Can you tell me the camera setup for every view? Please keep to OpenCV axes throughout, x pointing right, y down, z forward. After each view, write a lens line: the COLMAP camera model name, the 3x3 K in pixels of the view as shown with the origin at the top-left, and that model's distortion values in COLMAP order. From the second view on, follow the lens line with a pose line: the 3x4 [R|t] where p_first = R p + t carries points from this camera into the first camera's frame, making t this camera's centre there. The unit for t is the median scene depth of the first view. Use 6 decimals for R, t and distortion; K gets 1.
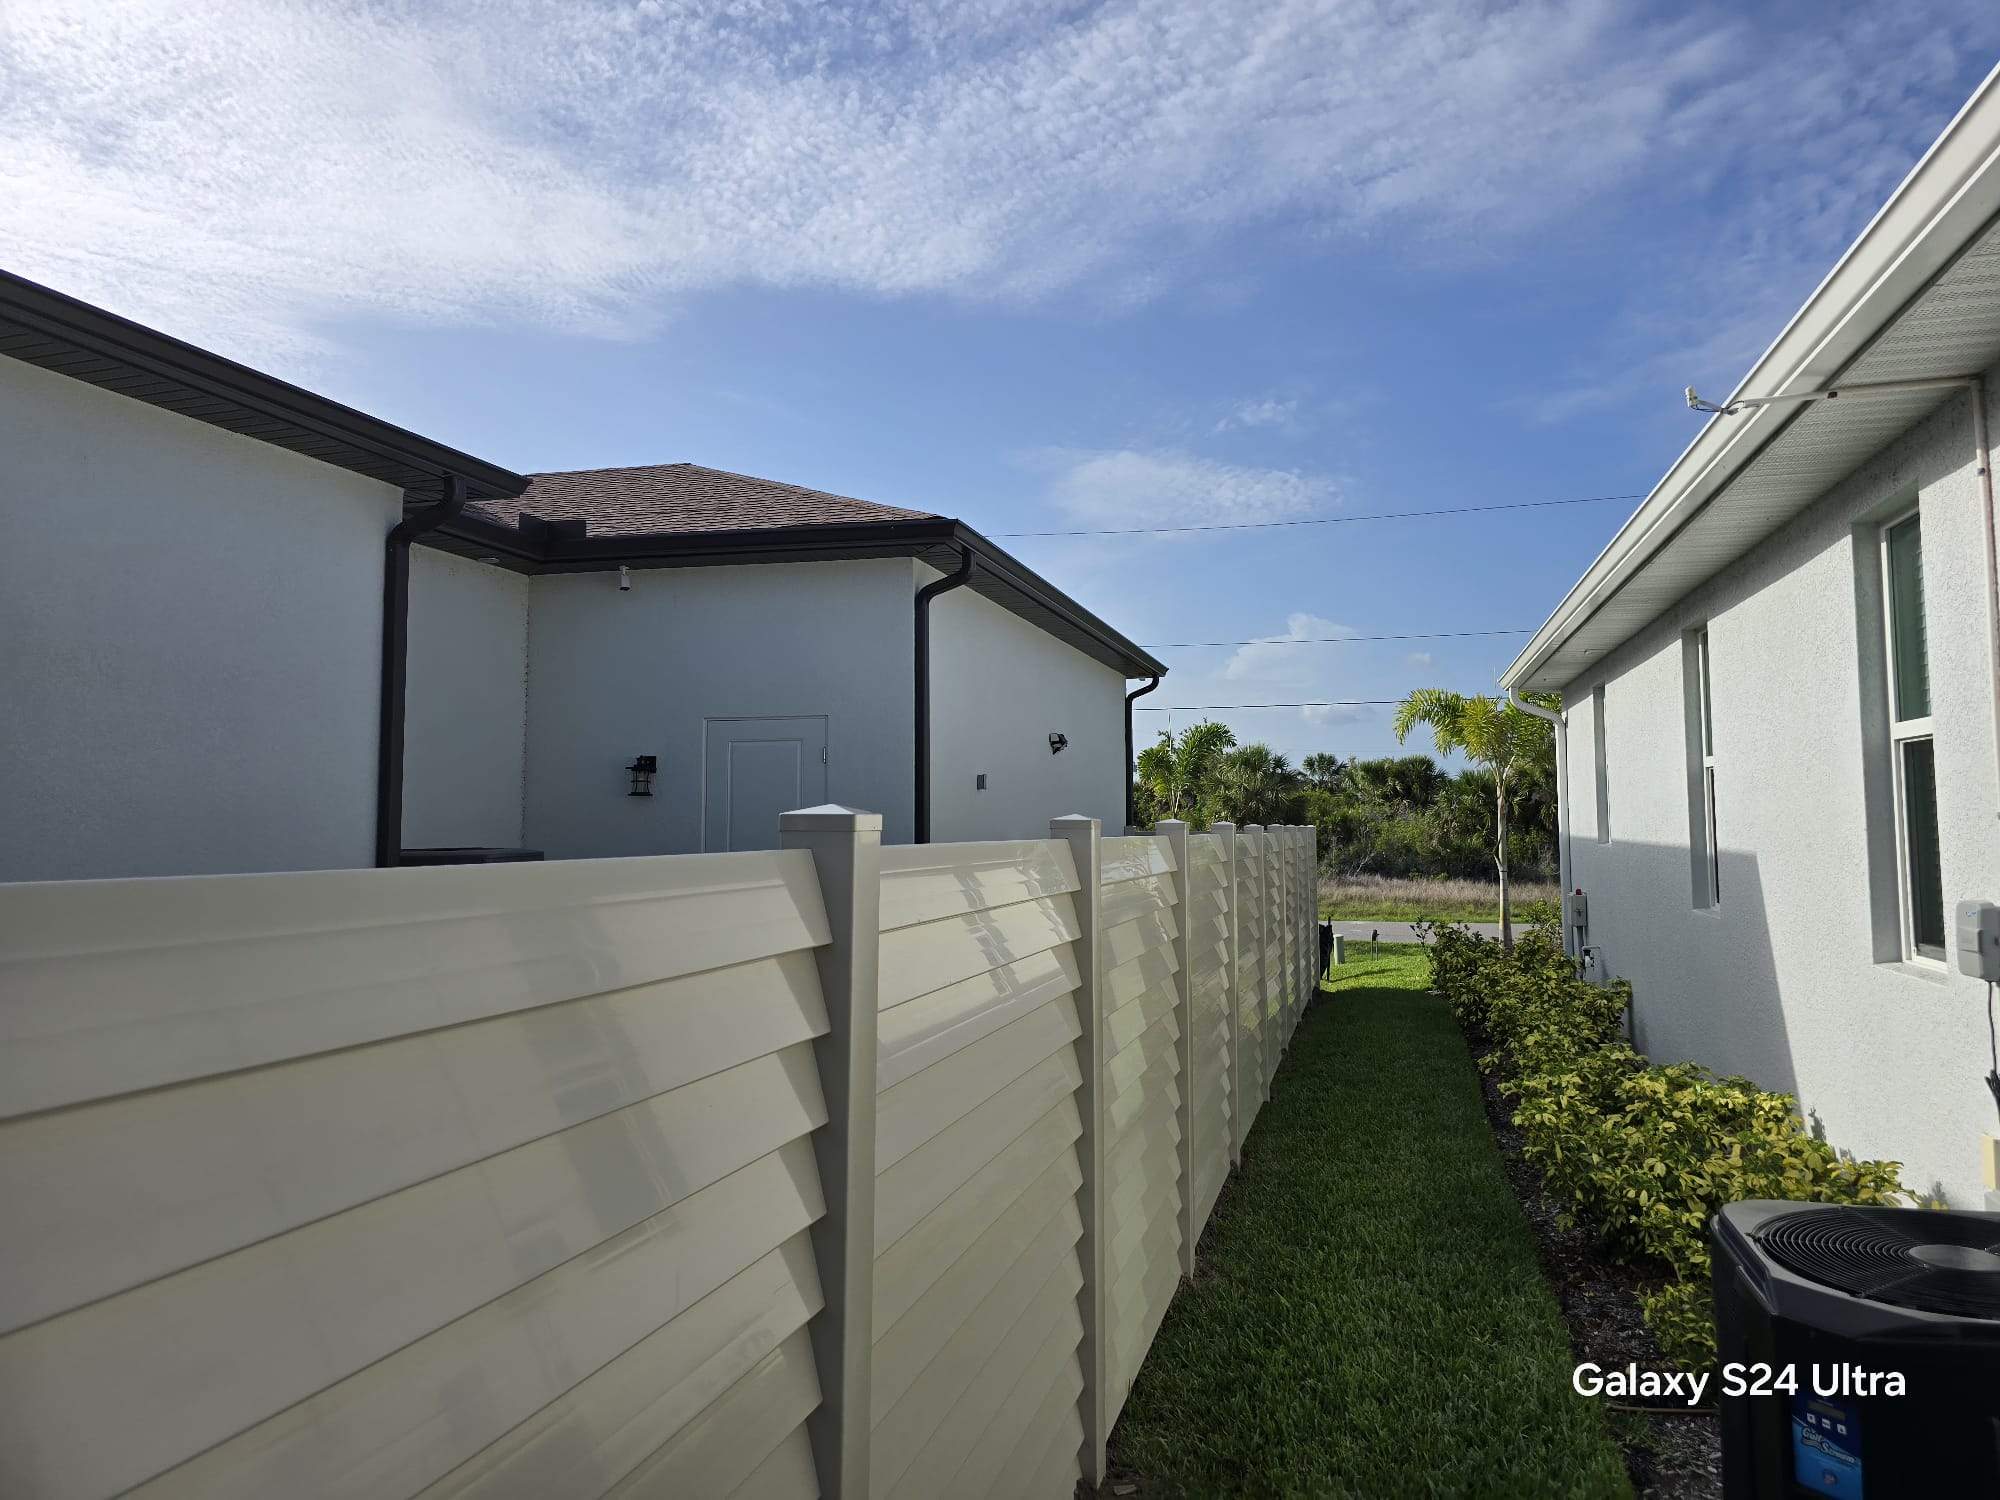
lens RADIAL K [[1351.4, 0, 1045.5], [0, 1351.4, 753.0], [0, 0, 1]] dist [0.062651, -0.050447]
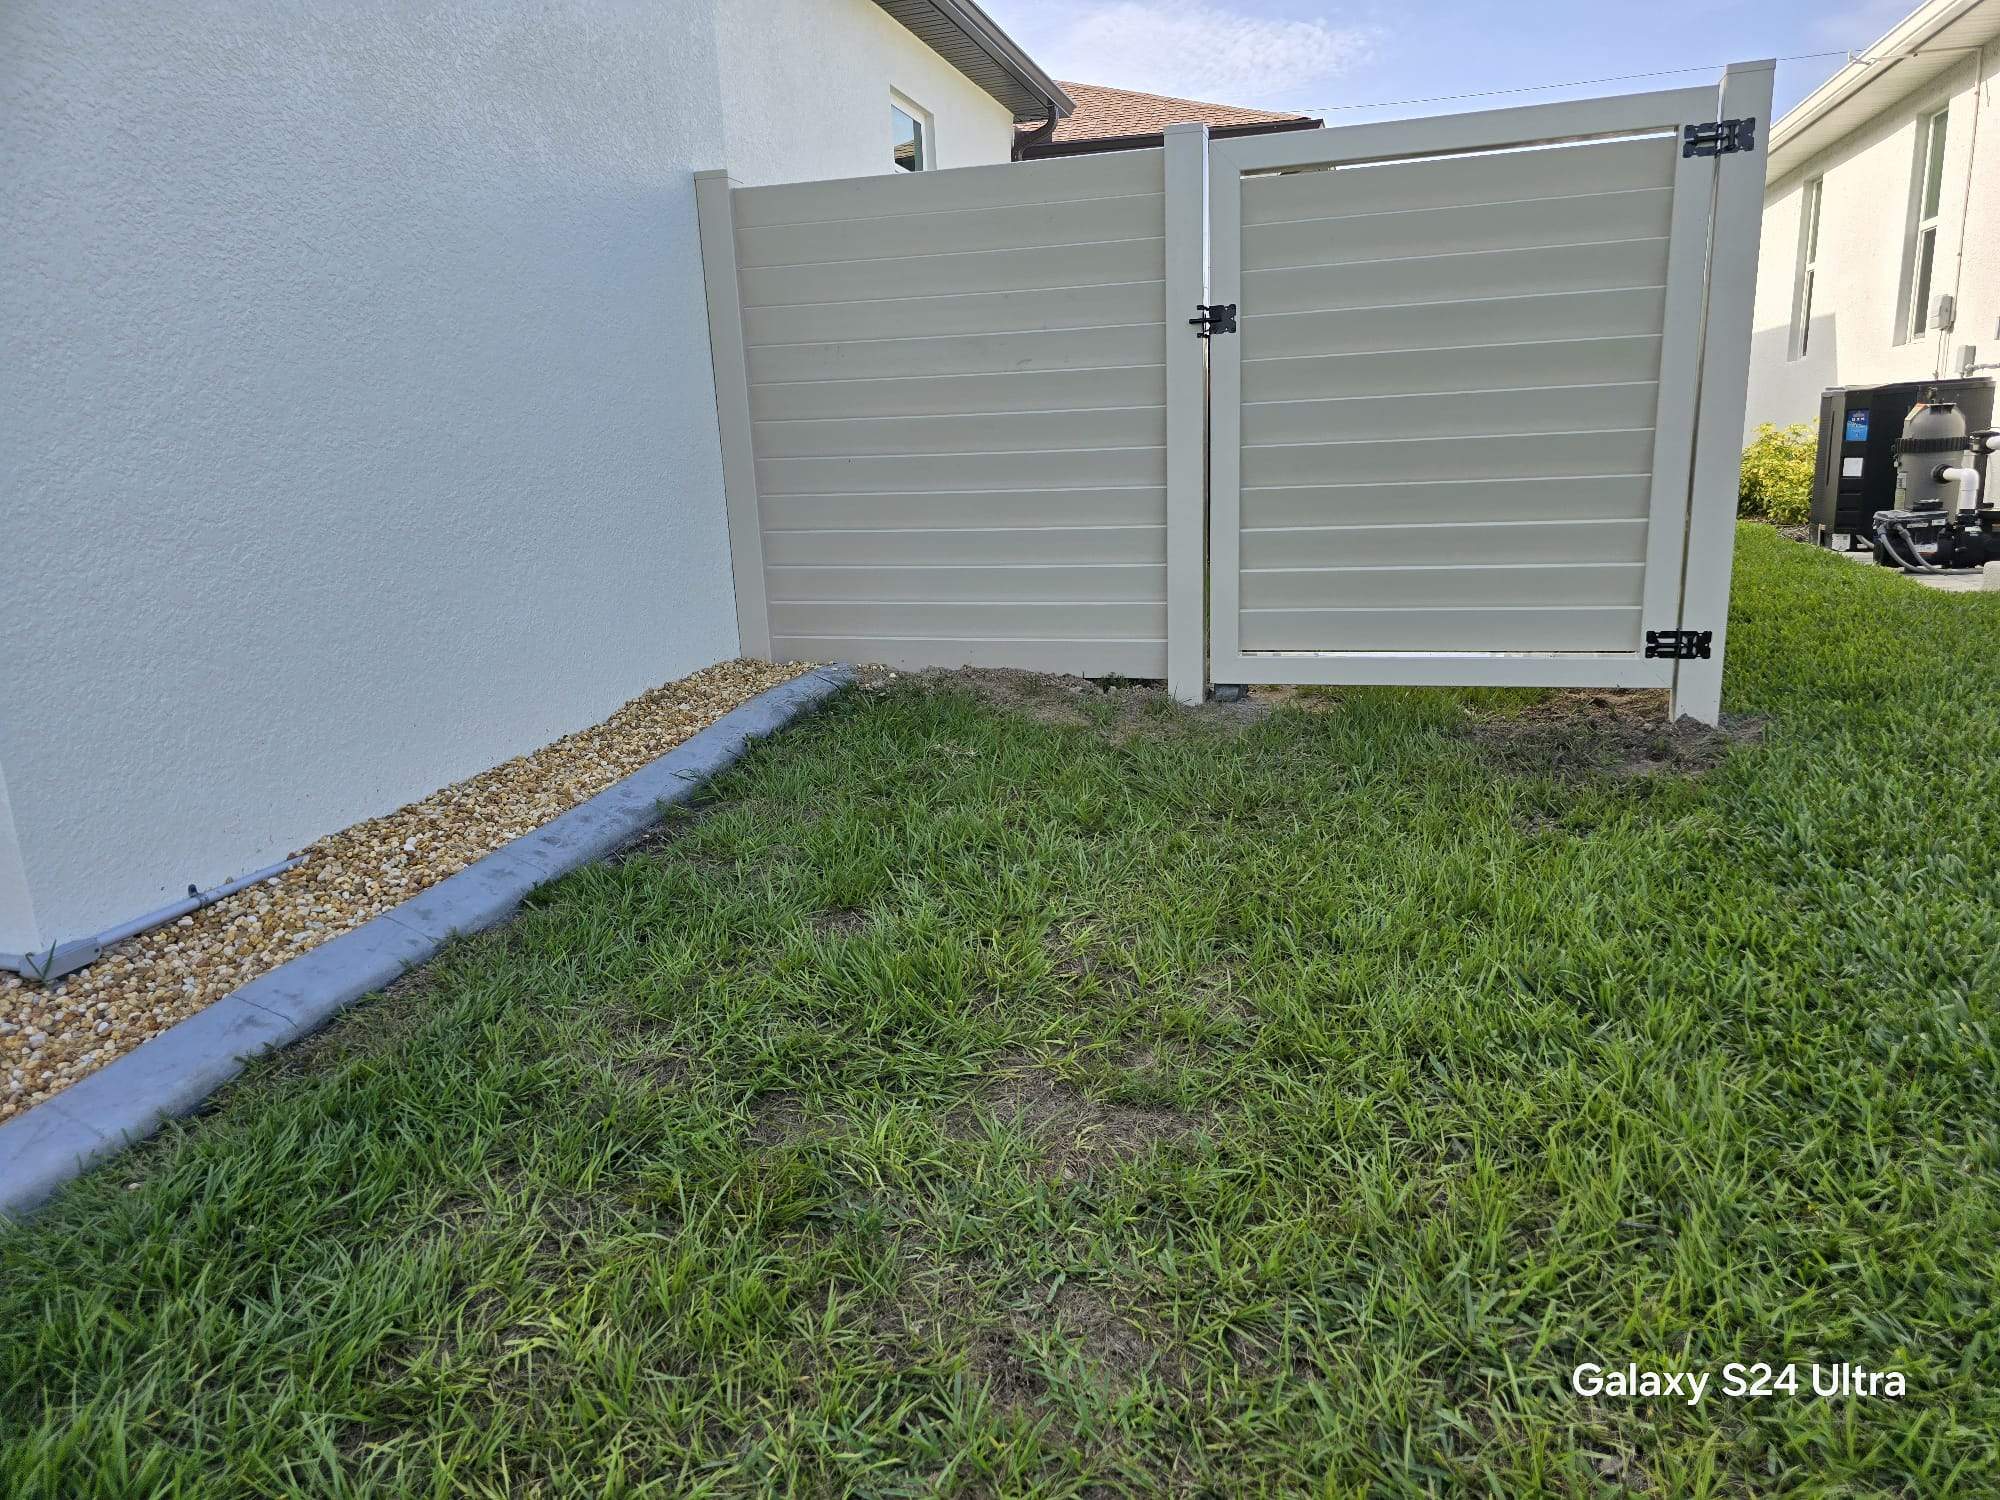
lens RADIAL K [[1351.4, 0, 1044.7], [0, 1351.4, 754.7], [0, 0, 1]] dist [0.062651, -0.050447]
pose [[0.999548, -0.027651, -0.011823, -0.177246], [0.029844, 0.960485, 0.276726, 0.034428], [0.003704, -0.276954, 0.960876, -0.309166]]
